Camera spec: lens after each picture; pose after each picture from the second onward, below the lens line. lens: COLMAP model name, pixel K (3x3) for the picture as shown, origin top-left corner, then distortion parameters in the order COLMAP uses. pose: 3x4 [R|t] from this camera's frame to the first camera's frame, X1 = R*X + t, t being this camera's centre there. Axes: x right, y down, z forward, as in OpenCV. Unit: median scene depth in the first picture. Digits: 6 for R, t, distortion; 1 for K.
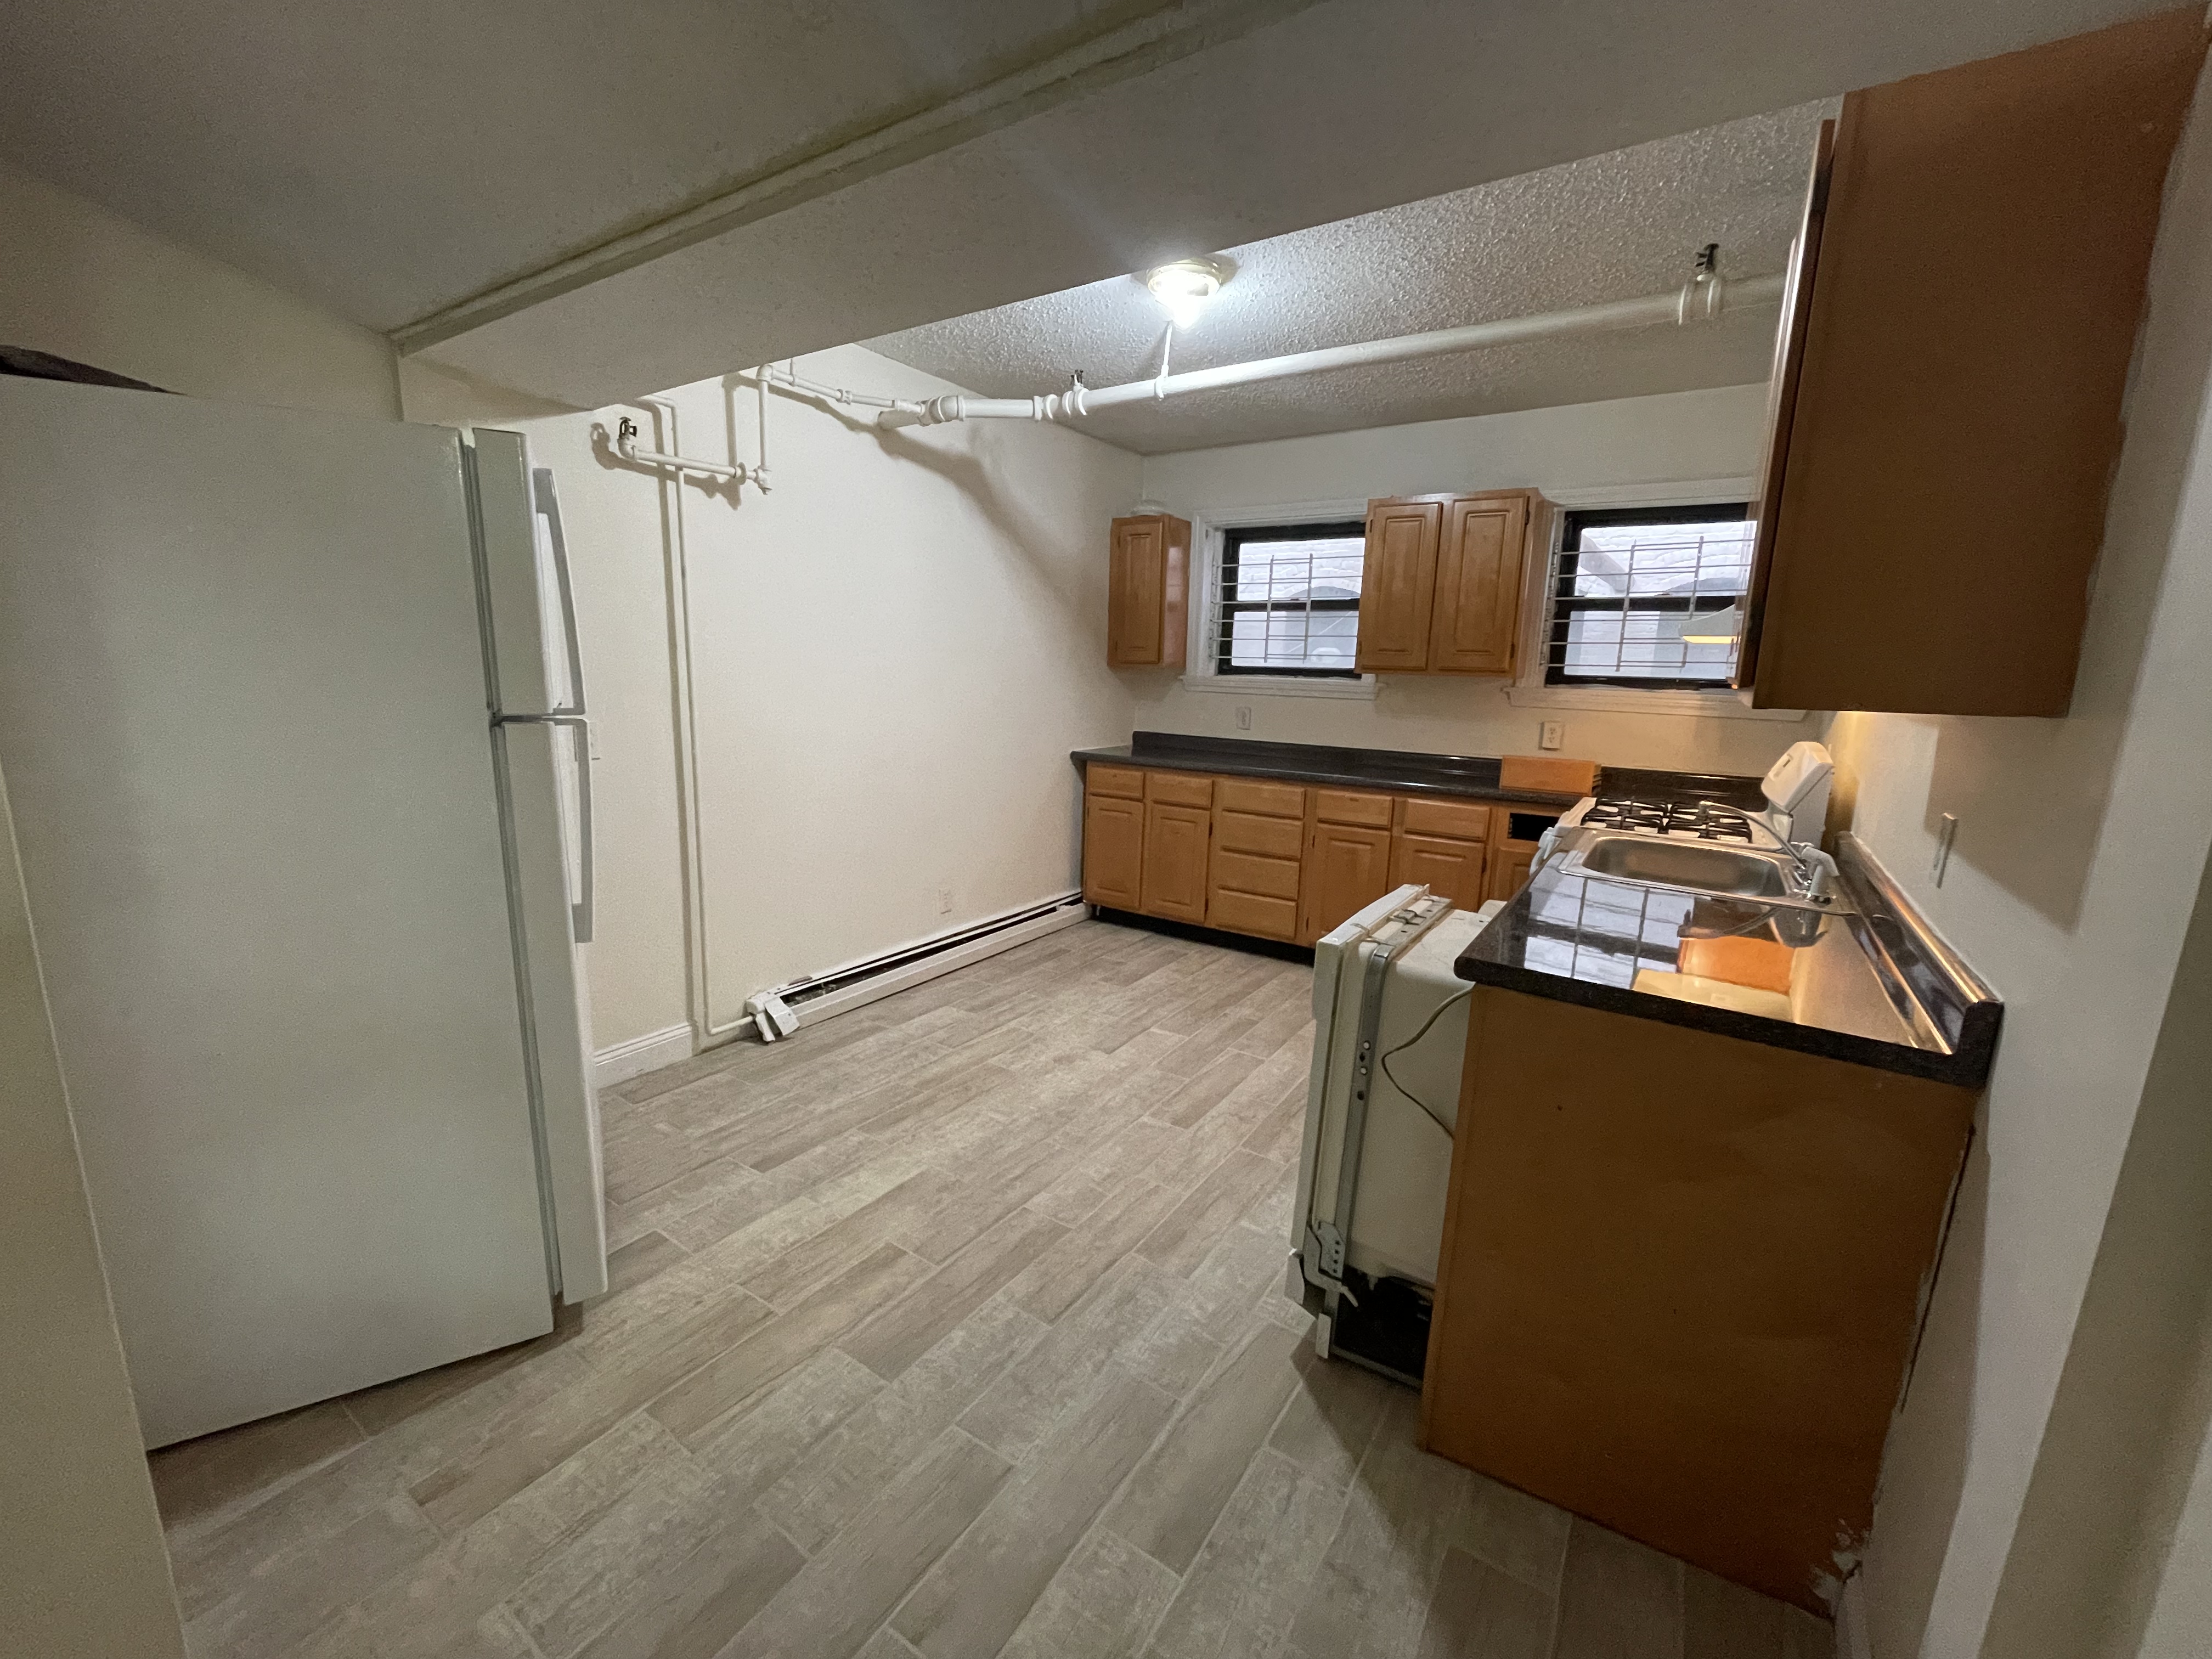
lens RADIAL K [[899.2, 0, 1102.5], [0, 899.2, 835.9], [0, 0, 1]] dist [0.001225, 0.000298]
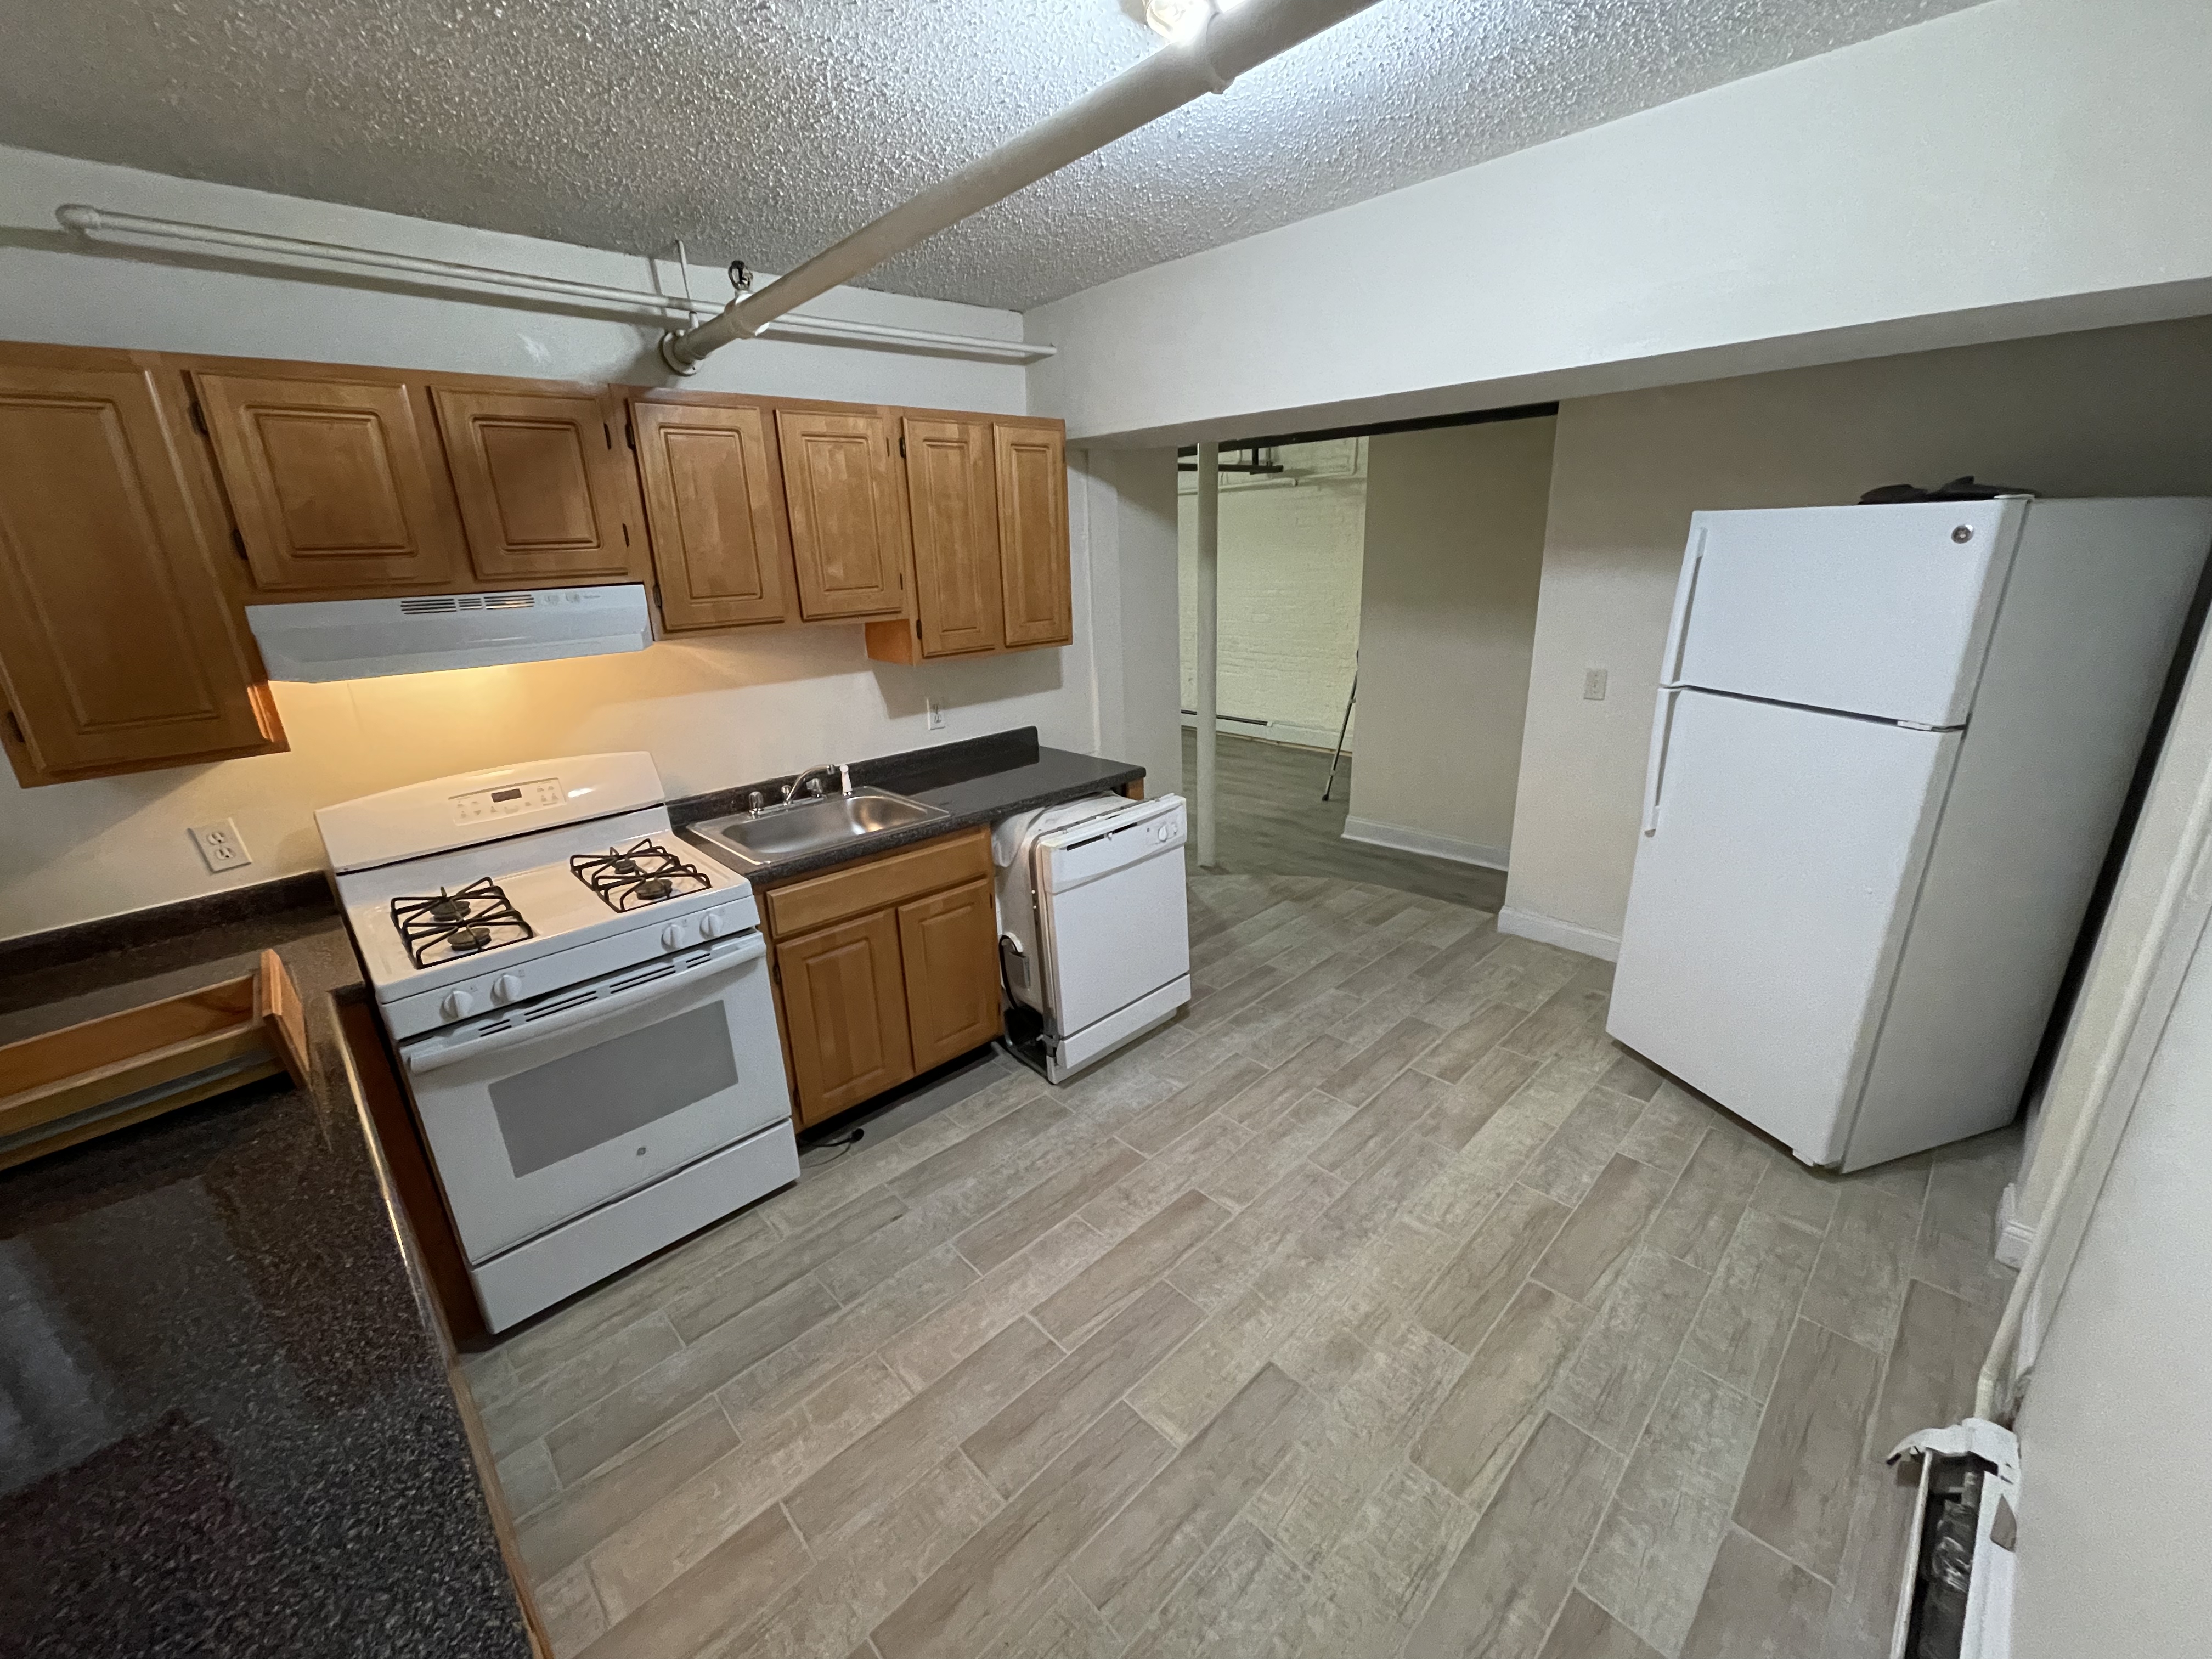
lens RADIAL K [[899.2, 0, 1107.8], [0, 899.2, 830.4], [0, 0, 1]] dist [0.001225, 0.000298]
pose [[-0.977346, -0.070275, 0.199640, 0.022395], [0.037693, 0.870392, 0.490914, -0.434865], [-0.208264, 0.487318, -0.848026, 1.594094]]
